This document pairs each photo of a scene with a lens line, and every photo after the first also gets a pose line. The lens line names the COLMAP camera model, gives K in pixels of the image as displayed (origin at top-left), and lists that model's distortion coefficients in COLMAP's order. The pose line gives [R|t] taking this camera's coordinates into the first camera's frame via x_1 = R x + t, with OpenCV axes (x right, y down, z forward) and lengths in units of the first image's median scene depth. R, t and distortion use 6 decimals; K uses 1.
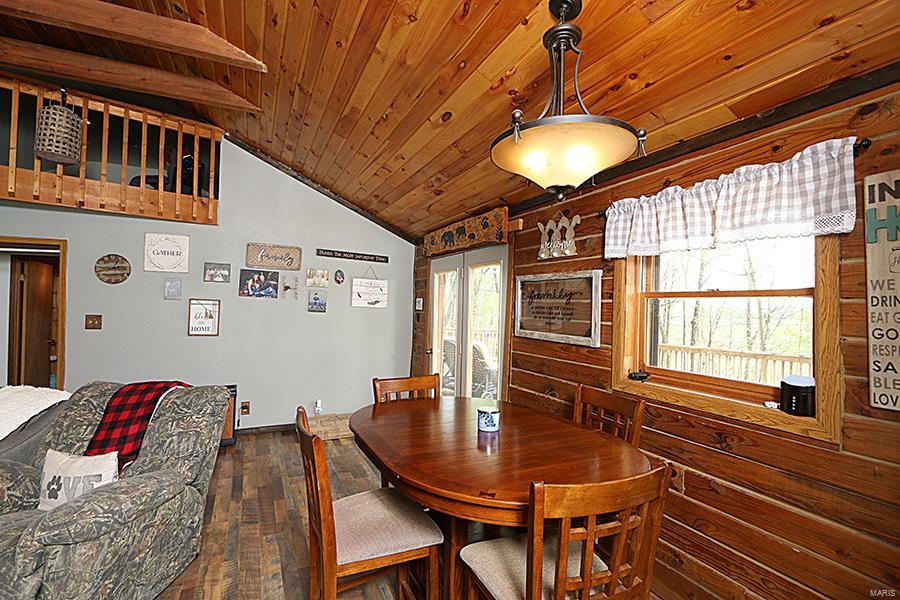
lens RADIAL K [[415.8, 0, 442.9], [0, 415.8, 296.6], [0, 0, 1]] dist [0.012494, 0.000250]
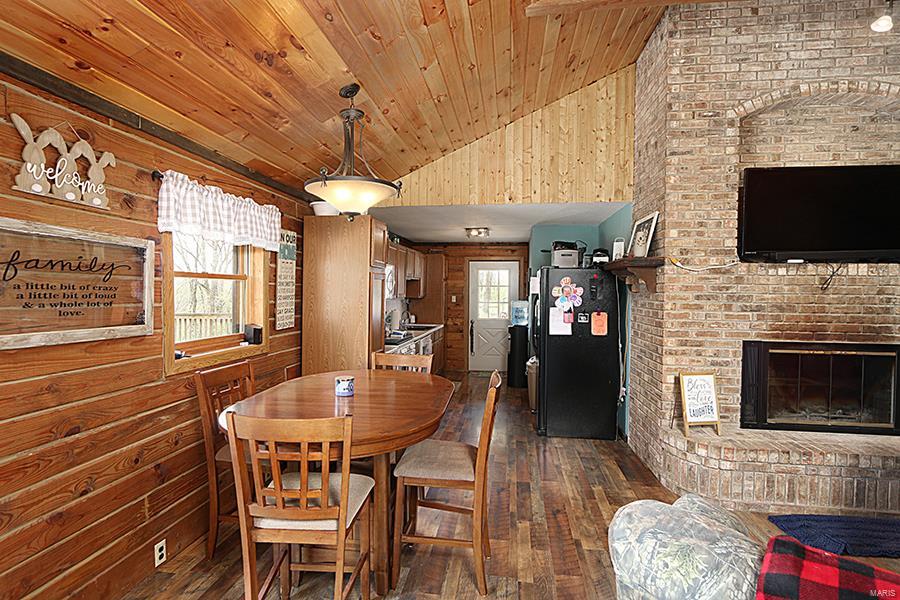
lens RADIAL K [[453.7, 0, 449.4], [0, 453.7, 298.2], [0, 0, 1]] dist [-0.000694, 0.000832]
pose [[-0.838062, -0.032930, 0.544581, -0.478282], [-0.034692, 0.999373, 0.007043, 0.017265], [-0.544471, -0.012990, -0.838679, 1.114784]]
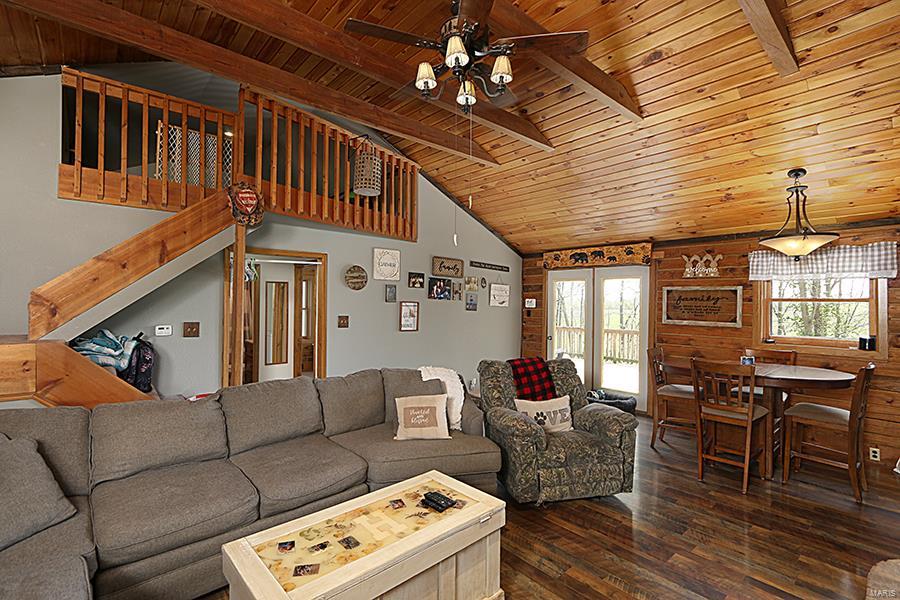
lens RADIAL K [[415.8, 0, 452.8], [0, 415.8, 299.8], [0, 0, 1]] dist [0.012494, 0.000250]
pose [[0.950510, -0.007484, 0.310605, -1.110379], [0.000727, 0.999761, 0.021867, -0.035047], [-0.310694, -0.020559, 0.950287, -0.289621]]
